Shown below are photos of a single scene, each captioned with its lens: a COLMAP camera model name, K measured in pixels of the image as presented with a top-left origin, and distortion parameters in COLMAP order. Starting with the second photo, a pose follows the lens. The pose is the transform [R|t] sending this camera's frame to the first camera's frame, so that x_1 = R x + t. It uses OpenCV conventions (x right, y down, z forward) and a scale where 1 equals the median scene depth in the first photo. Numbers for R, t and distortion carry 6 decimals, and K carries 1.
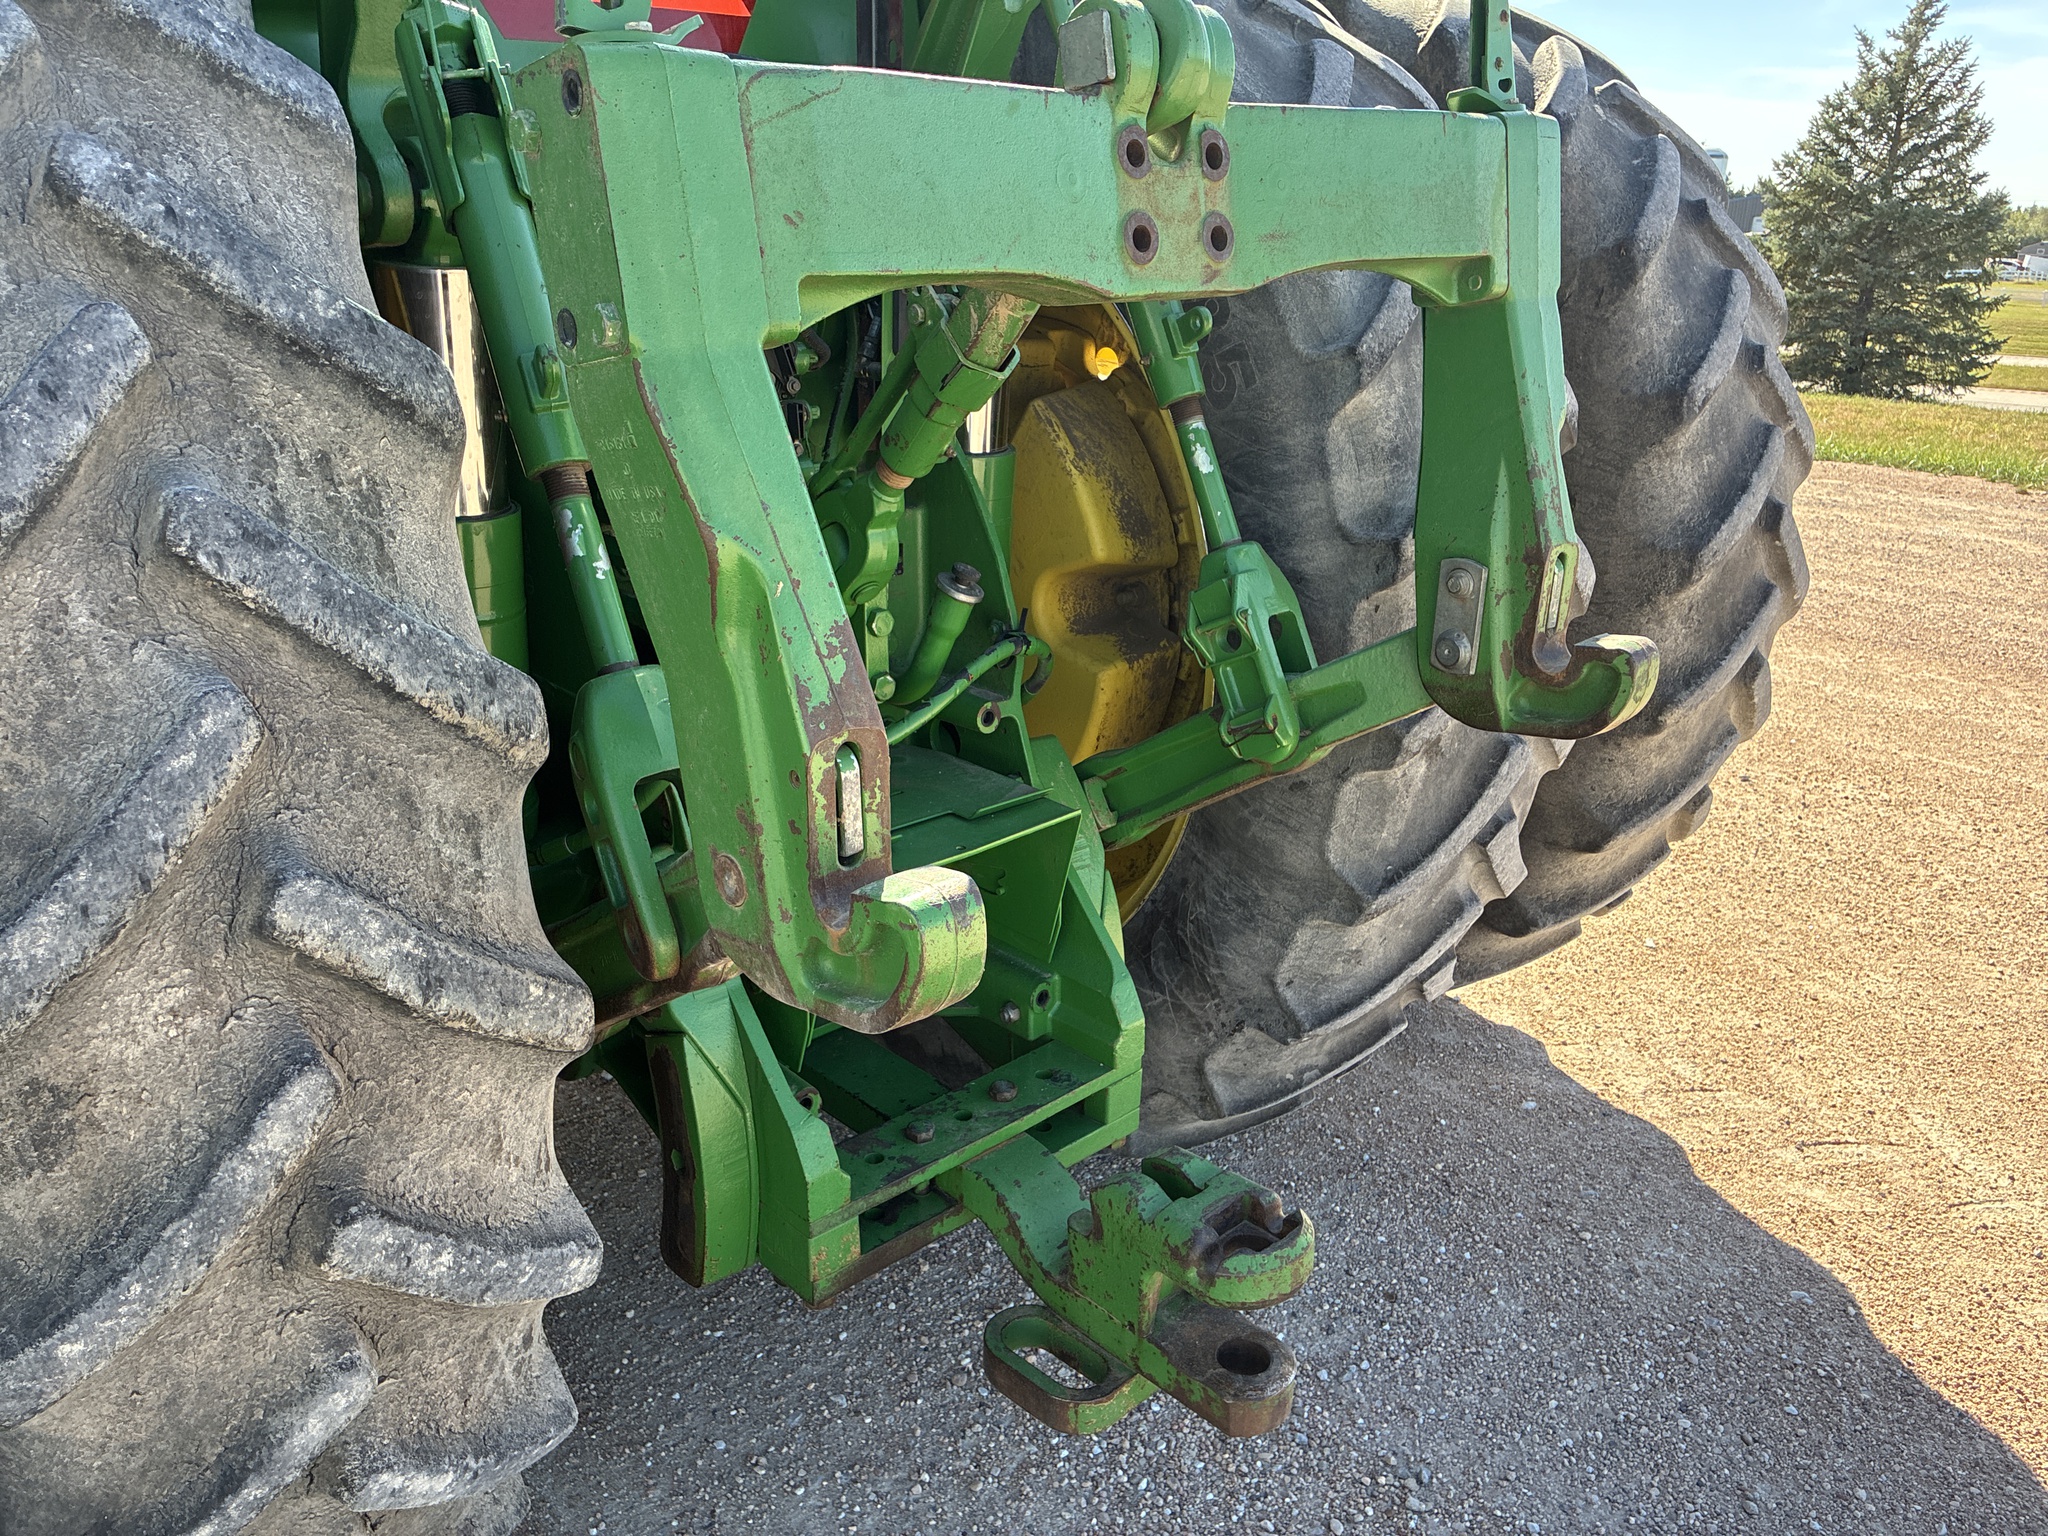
lens RADIAL K [[1568.2, 0, 1023.7], [0, 1568.2, 764.3], [0, 0, 1]] dist [0.047699, -0.051114]
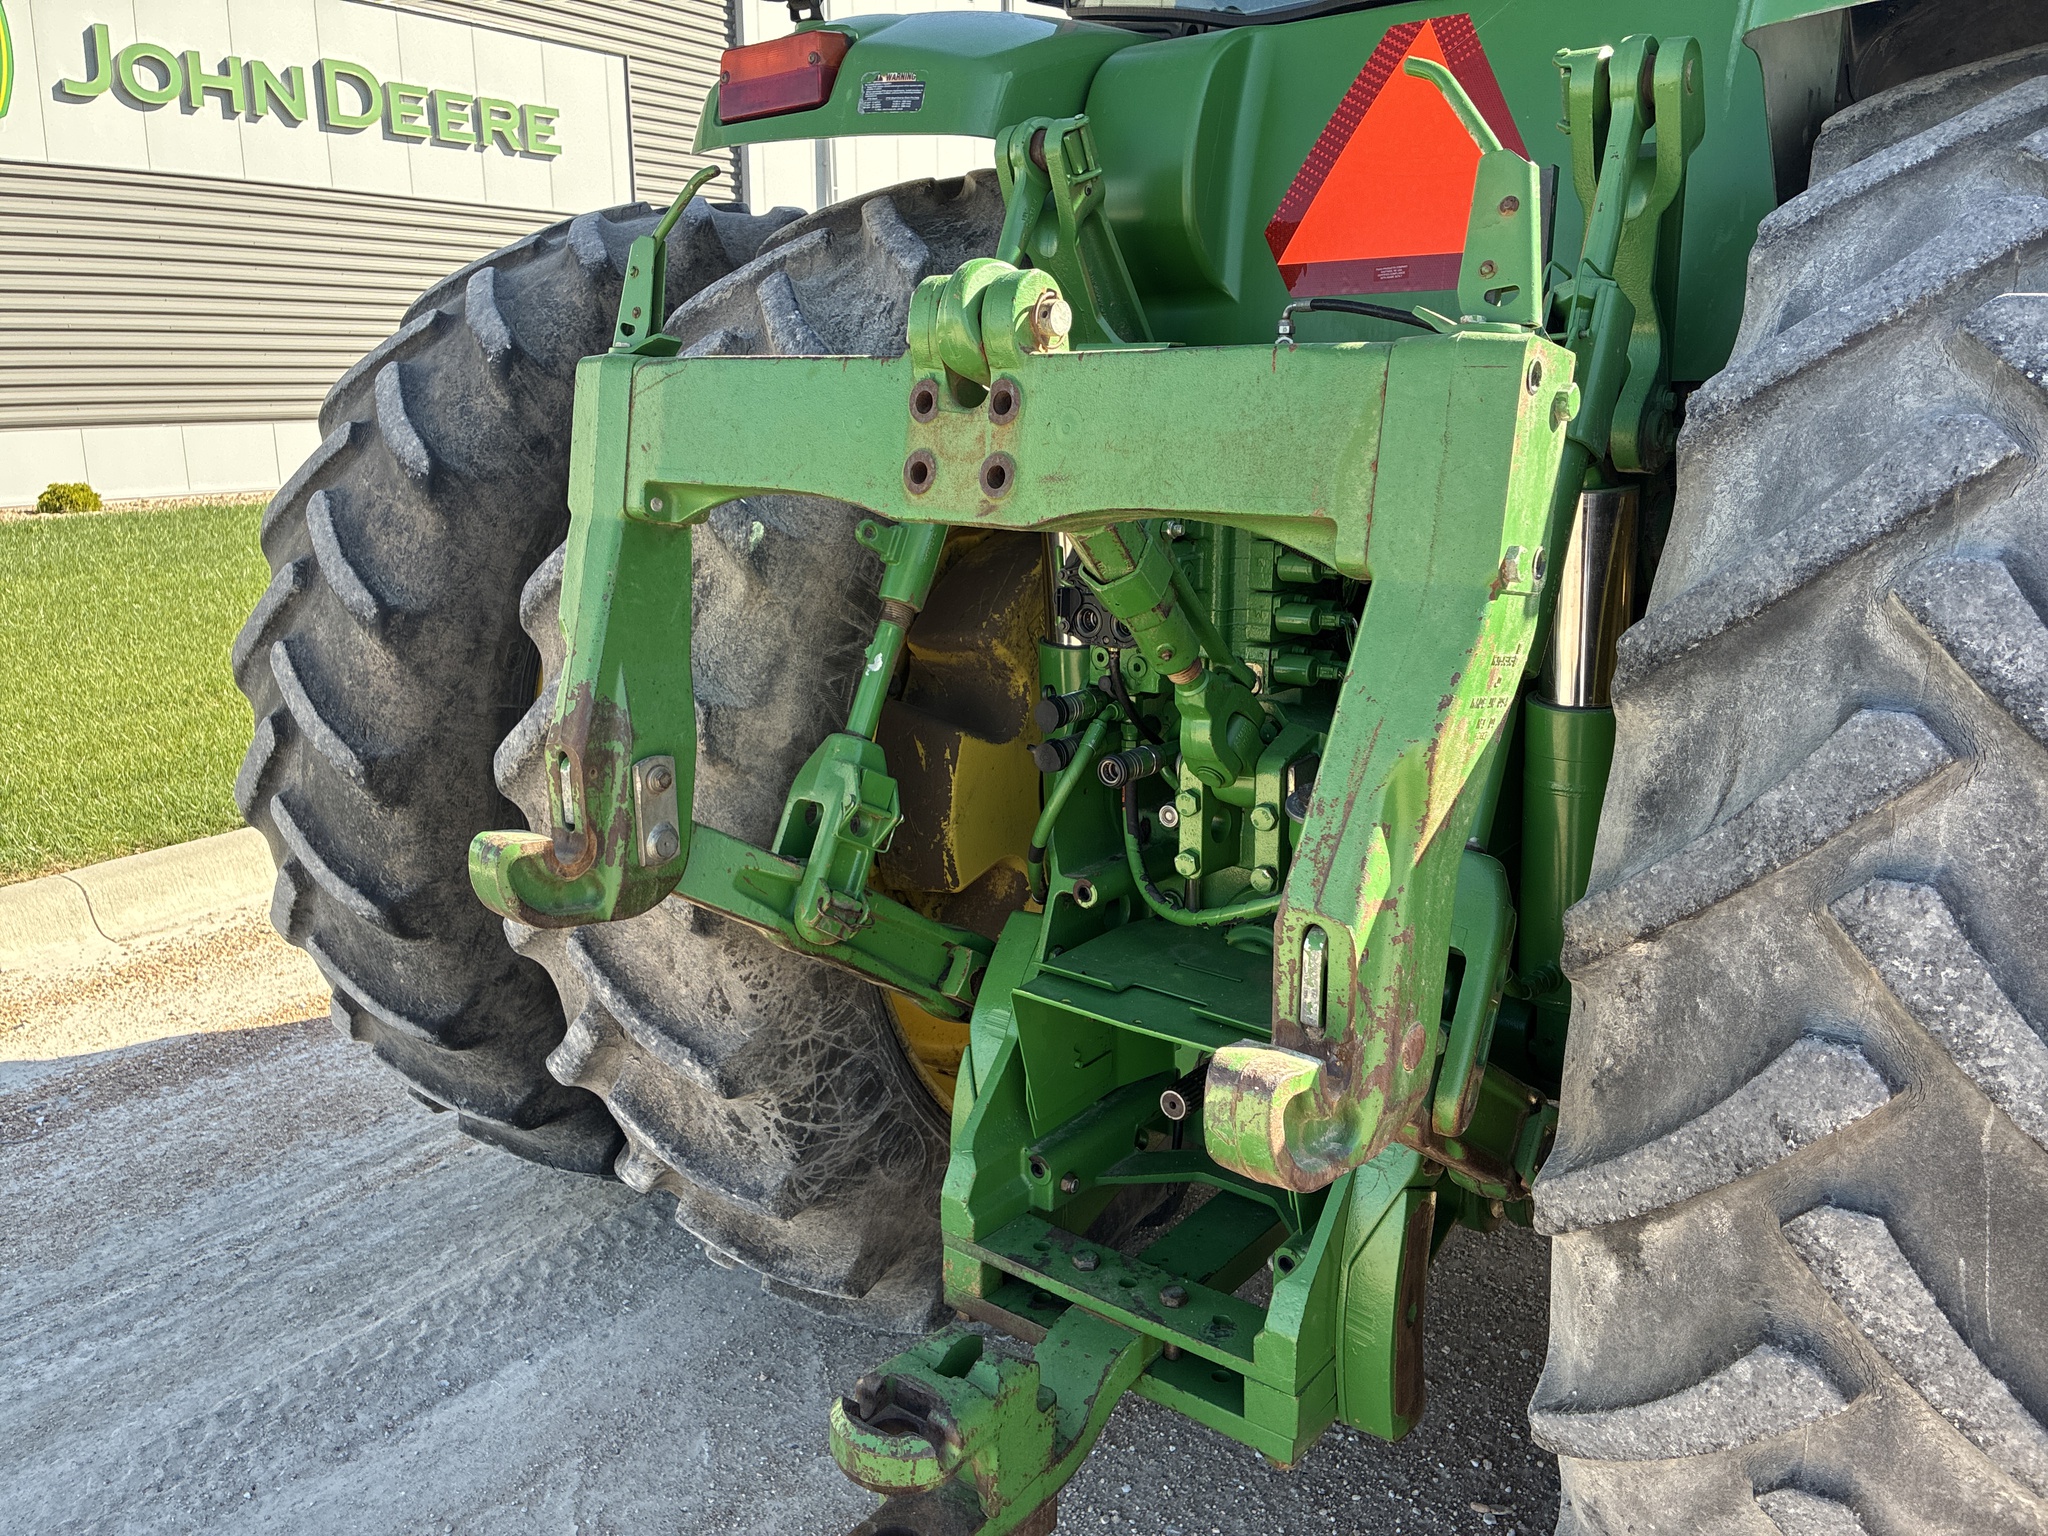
lens RADIAL K [[1568.2, 0, 1025.3], [0, 1568.2, 750.2], [0, 0, 1]] dist [0.047699, -0.051114]
pose [[0.160526, 0.216412, -0.963015, 0.666779], [-0.323097, 0.933435, 0.155907, -0.186814], [0.932652, 0.286120, 0.219762, 0.470252]]
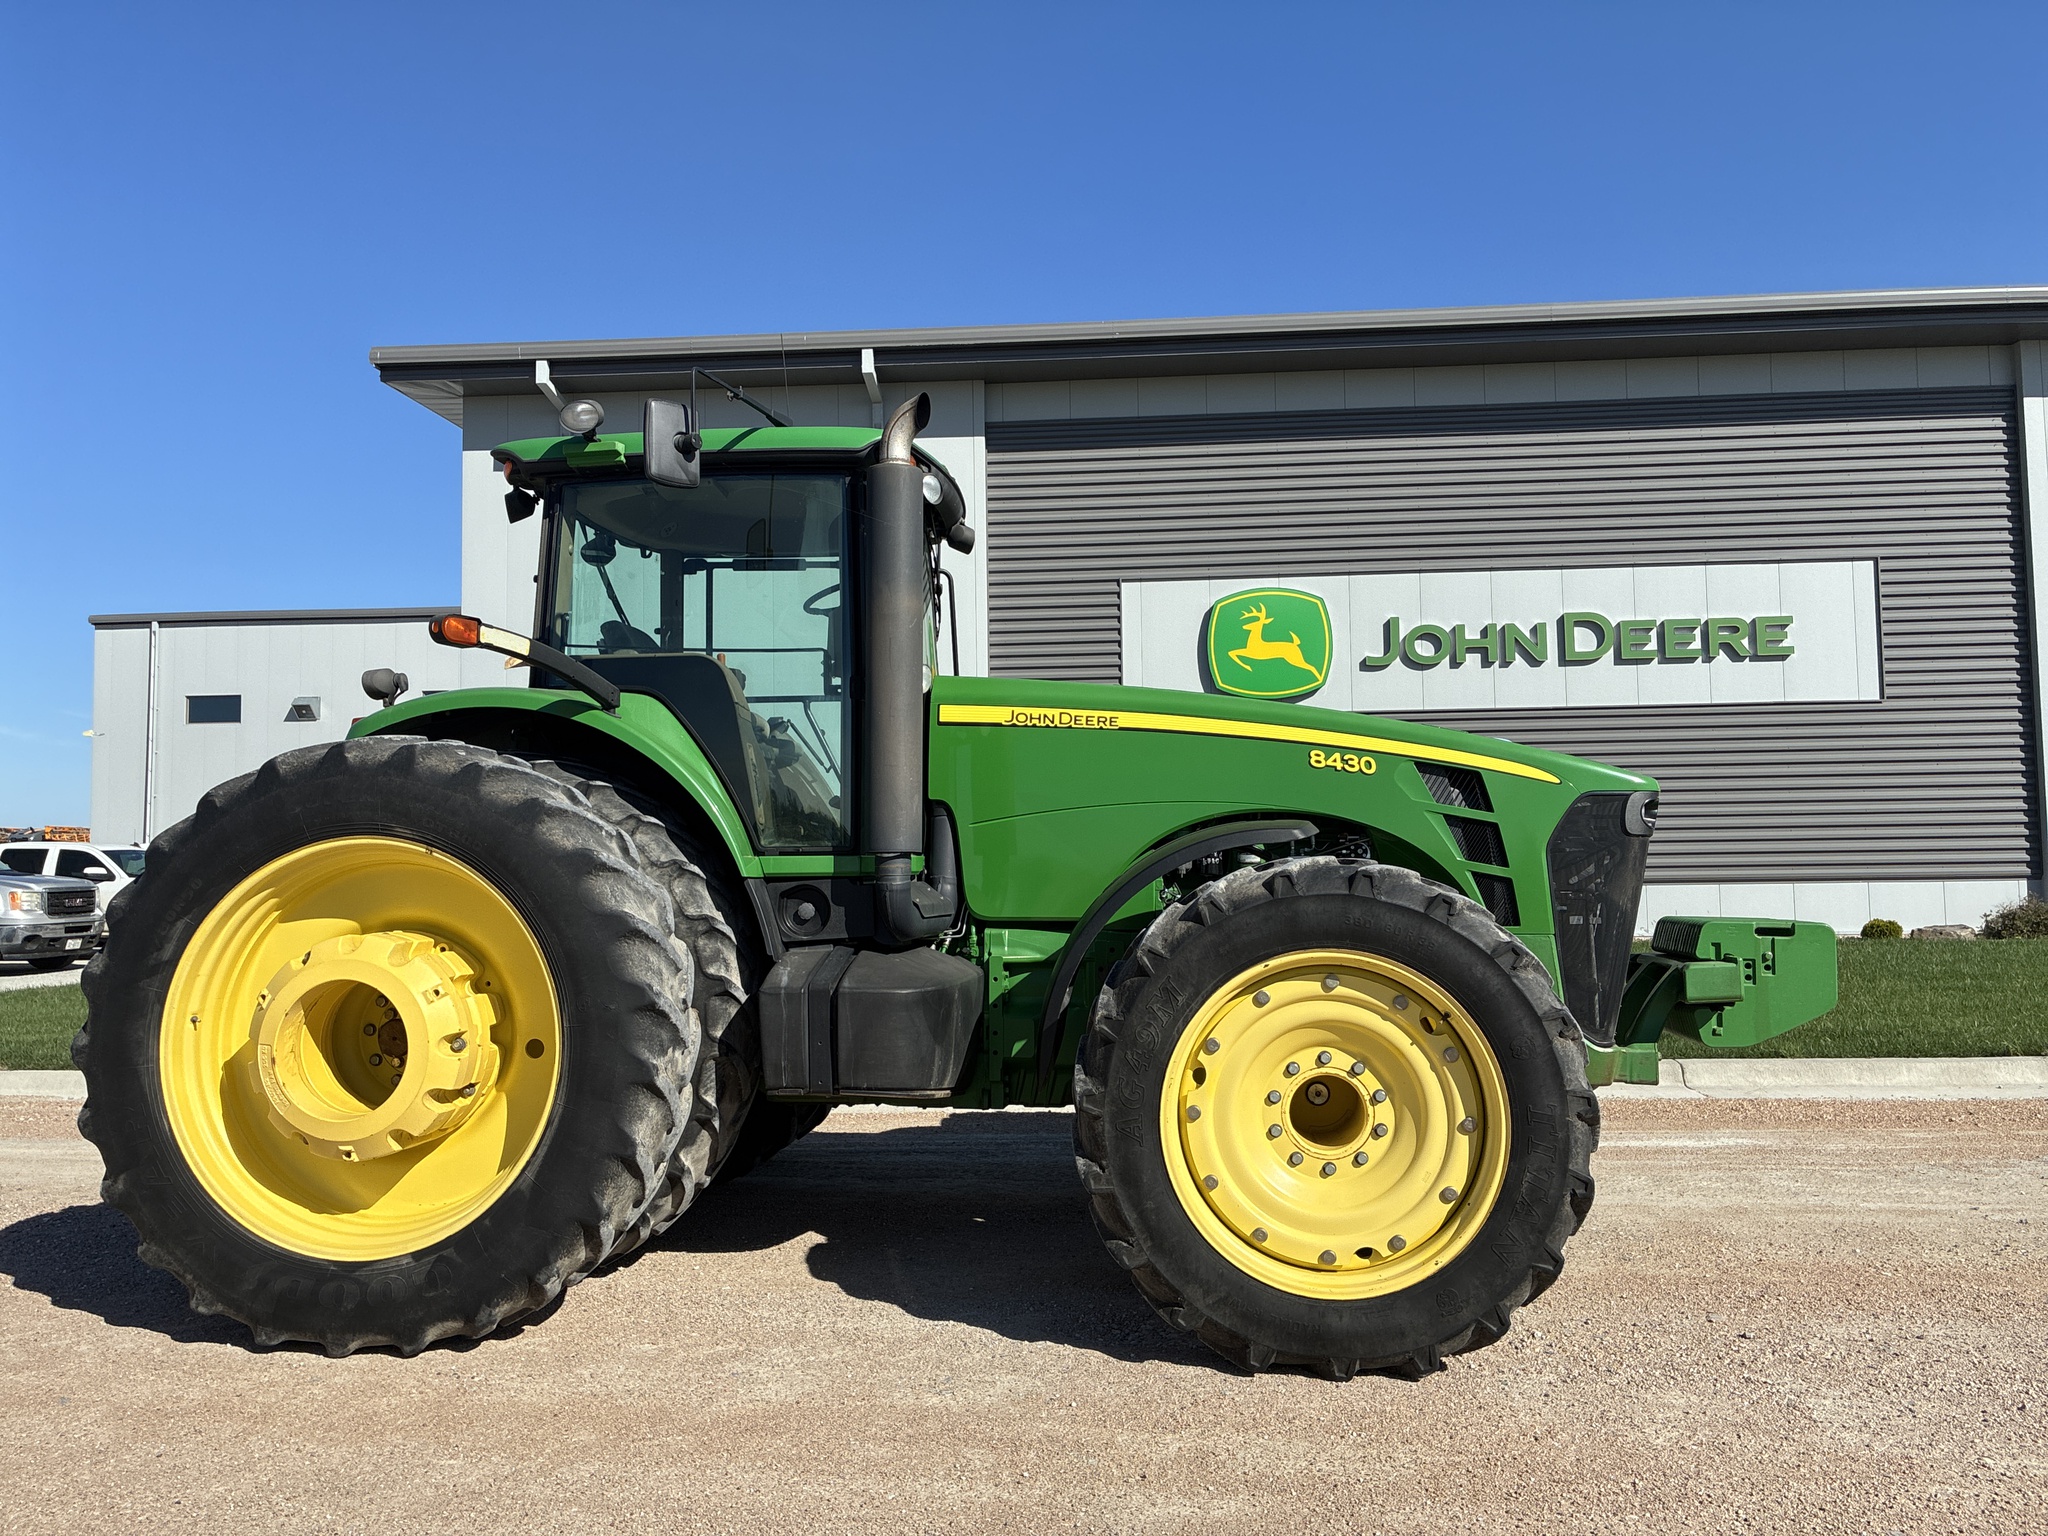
lens RADIAL K [[1568.2, 0, 1028.5], [0, 1568.2, 758.9], [0, 0, 1]] dist [0.047699, -0.051114]
pose [[-0.760779, -0.045790, -0.647394, 0.964855], [-0.212240, 0.960215, 0.181496, -1.163277], [0.613327, 0.275481, -0.740230, 3.400613]]
